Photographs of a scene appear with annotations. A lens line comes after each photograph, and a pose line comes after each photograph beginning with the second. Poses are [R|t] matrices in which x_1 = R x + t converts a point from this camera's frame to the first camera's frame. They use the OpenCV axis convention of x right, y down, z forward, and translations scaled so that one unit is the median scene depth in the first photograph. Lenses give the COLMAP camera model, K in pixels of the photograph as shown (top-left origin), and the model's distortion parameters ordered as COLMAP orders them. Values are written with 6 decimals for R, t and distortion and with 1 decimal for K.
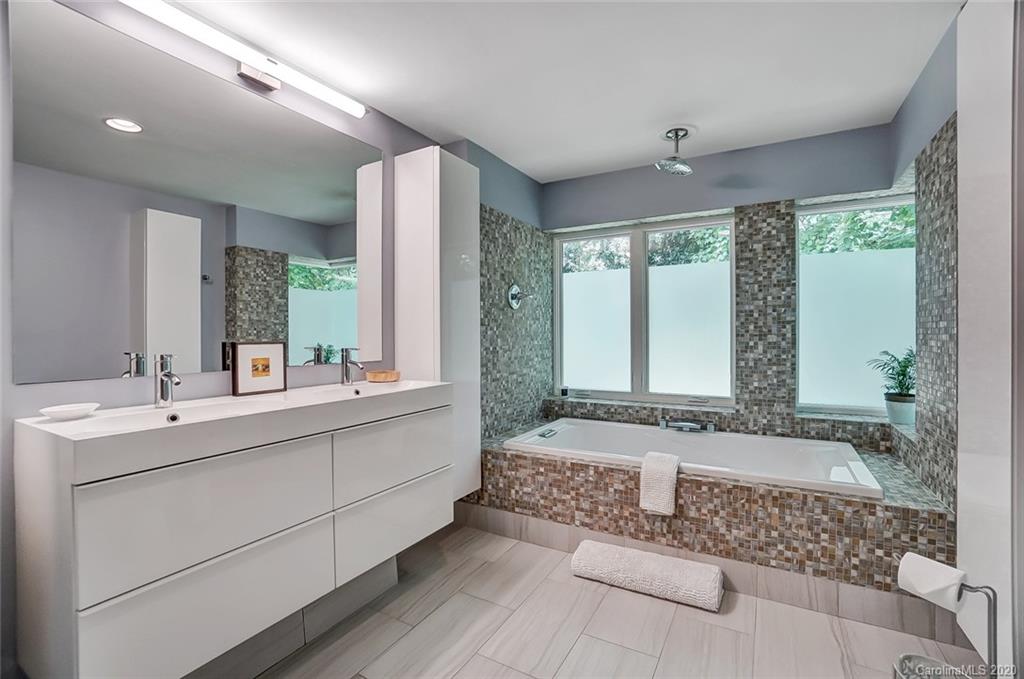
lens RADIAL K [[473.6, 0, 493.2], [0, 473.6, 333.5], [0, 0, 1]] dist [-0.069796, 0.025413]
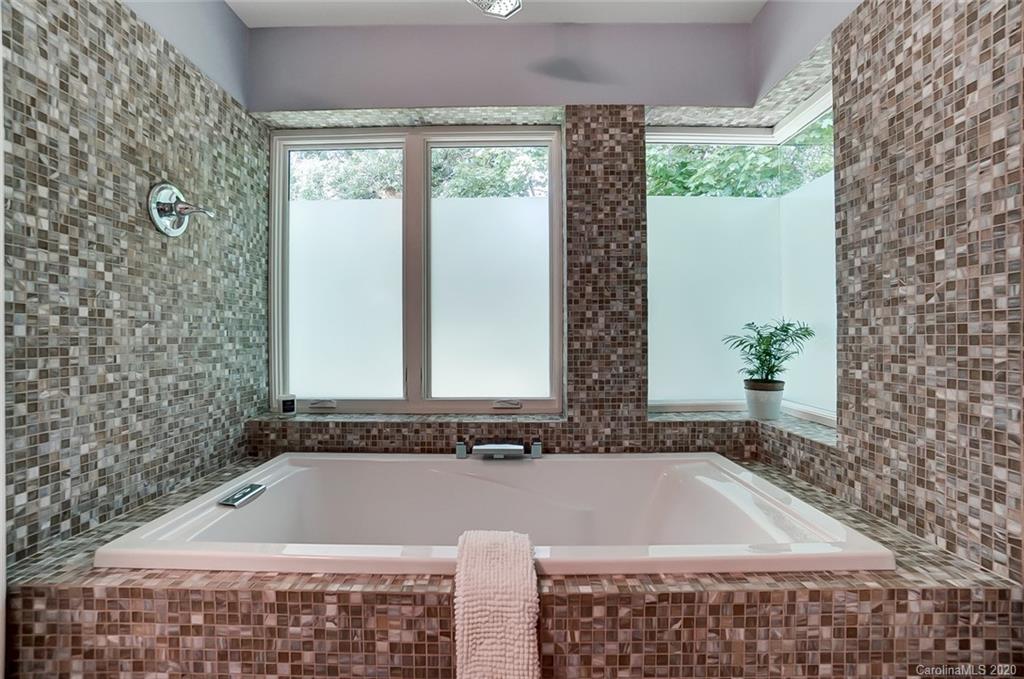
lens RADIAL K [[473.6, 0, 493.2], [0, 473.6, 333.5], [0, 0, 1]] dist [-0.069796, 0.025413]
pose [[0.873497, 0.003008, 0.486819, 0.116253], [0.003616, 0.999913, -0.012667, 0.057949], [-0.486815, 0.012825, 0.873411, 0.494732]]
